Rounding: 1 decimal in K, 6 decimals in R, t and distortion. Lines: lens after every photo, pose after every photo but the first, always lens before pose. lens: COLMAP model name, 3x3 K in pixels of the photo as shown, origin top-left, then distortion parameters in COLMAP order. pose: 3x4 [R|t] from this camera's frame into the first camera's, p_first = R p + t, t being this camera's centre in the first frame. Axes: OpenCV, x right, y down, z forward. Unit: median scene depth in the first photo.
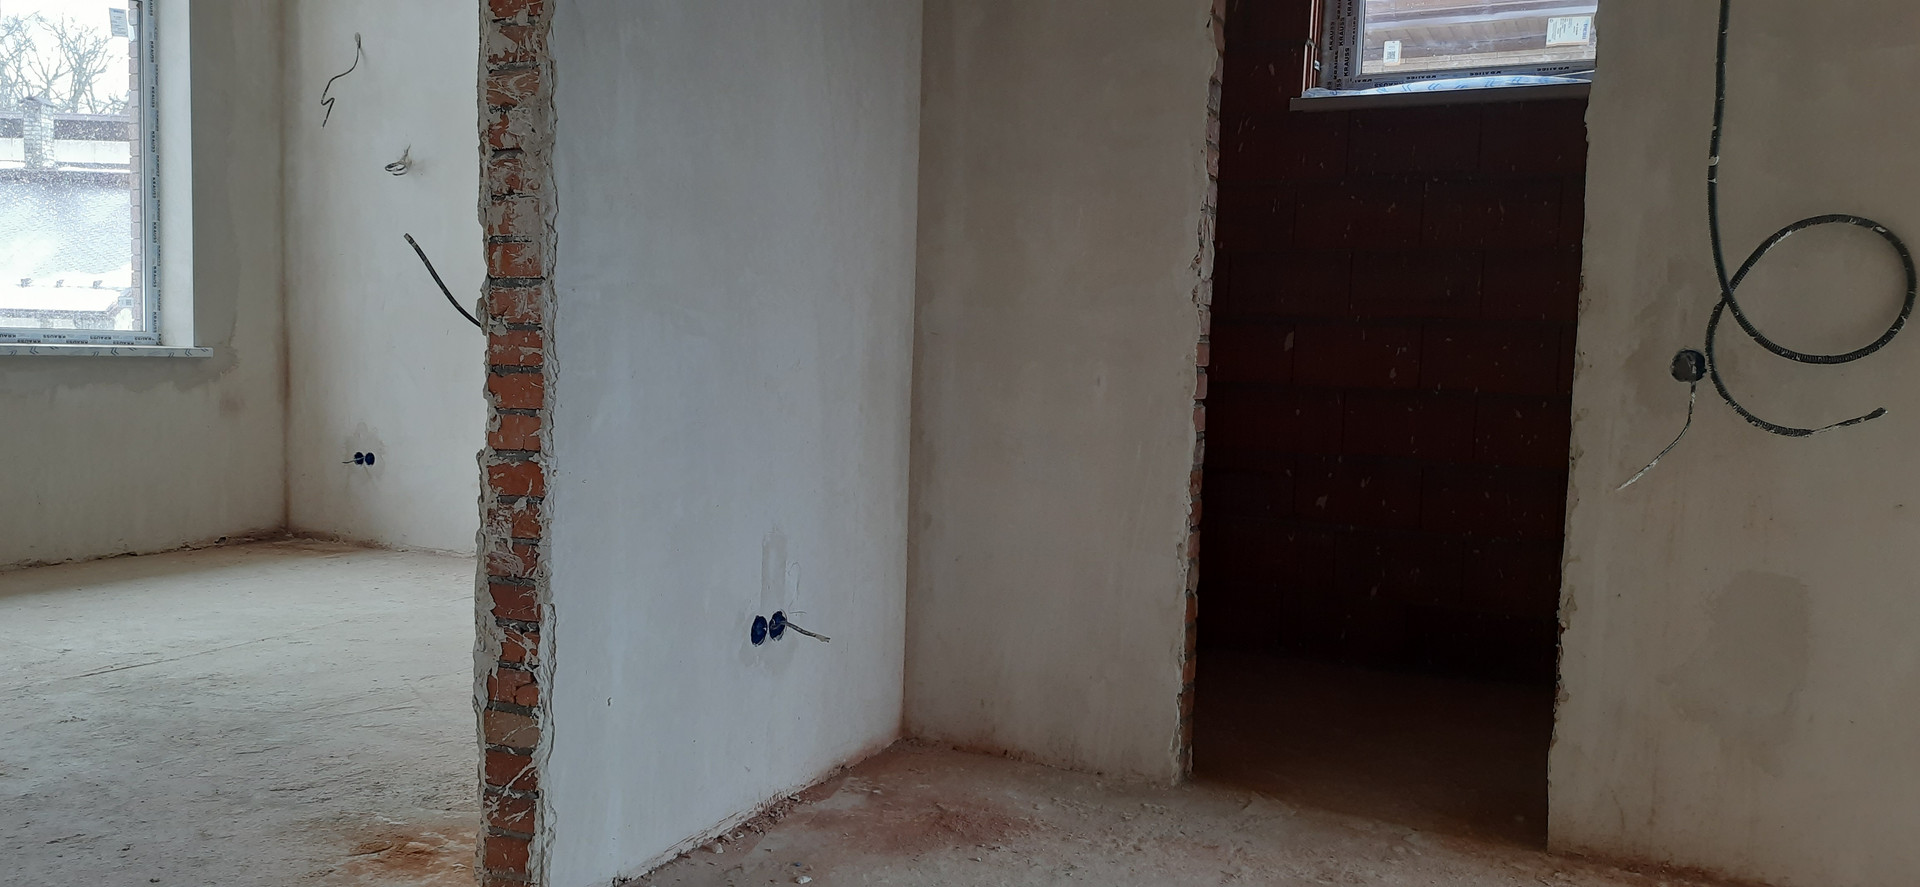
lens RADIAL K [[1300.3, 0, 960.0], [0, 1300.3, 443.5], [0, 0, 1]] dist [-0.002451, -0.001419]
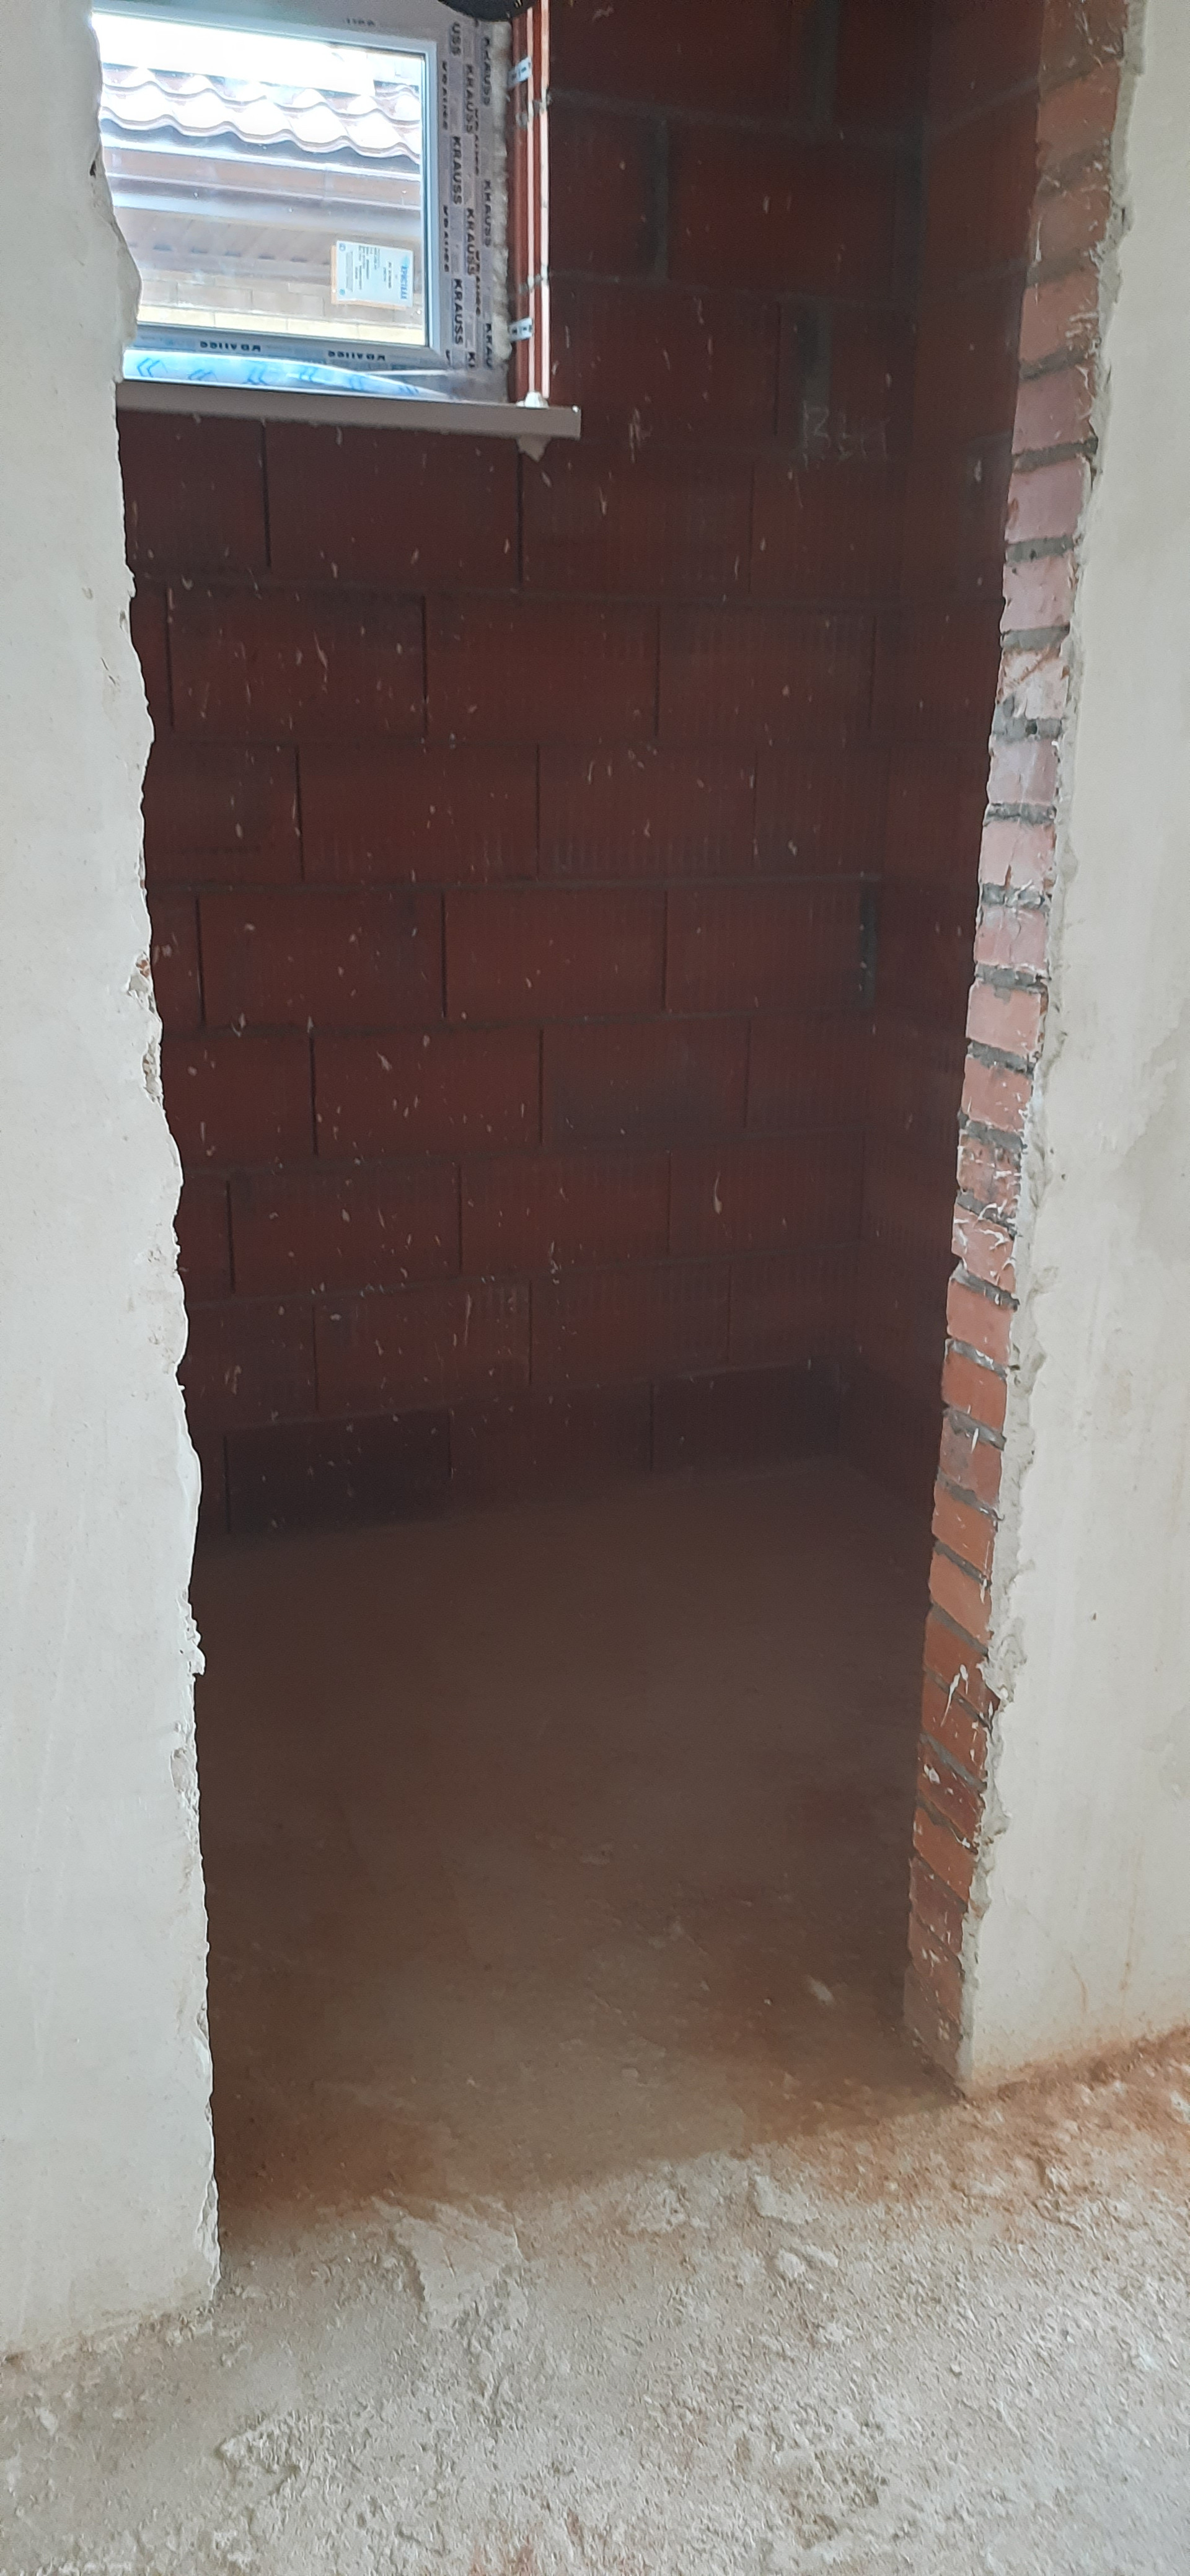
lens RADIAL K [[1882.2, 0, 595.0], [0, 1882.2, 1288.0], [0, 0, 1]] dist [0.033053, 0.000140]
pose [[0.701183, -0.219040, 0.678501, -0.088351], [0.063533, 0.967049, 0.246534, -0.187528], [-0.710145, -0.129758, 0.691995, 0.620655]]
